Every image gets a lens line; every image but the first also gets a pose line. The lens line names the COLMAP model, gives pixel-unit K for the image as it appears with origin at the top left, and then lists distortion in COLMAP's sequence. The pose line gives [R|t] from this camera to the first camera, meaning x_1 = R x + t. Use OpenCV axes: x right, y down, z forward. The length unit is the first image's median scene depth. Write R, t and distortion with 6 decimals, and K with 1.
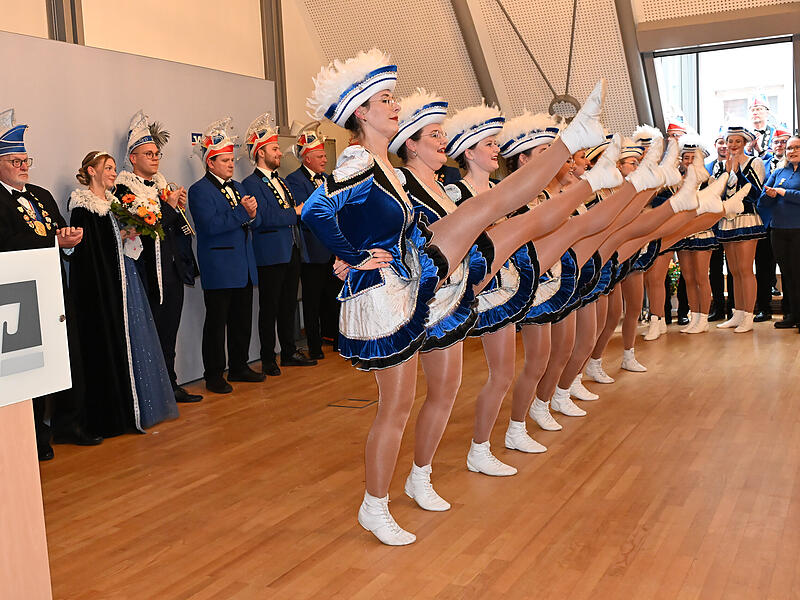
lens RADIAL K [[859.0, 0, 400.7], [0, 859.0, 297.5], [0, 0, 1]] dist [-0.020369, 0.000000]
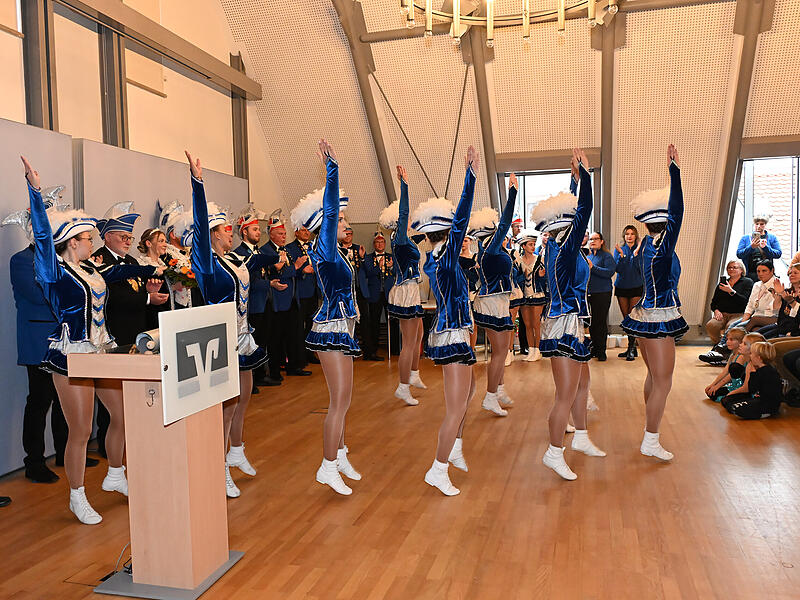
lens RADIAL K [[646.3, 0, 399.7], [0, 646.3, 304.5], [0, 0, 1]] dist [0.010490, 0.004001]
pose [[0.979511, 0.012447, 0.201003, -0.173332], [-0.002192, 0.998688, -0.051165, 0.002398], [-0.201377, 0.049676, 0.978253, -0.090494]]
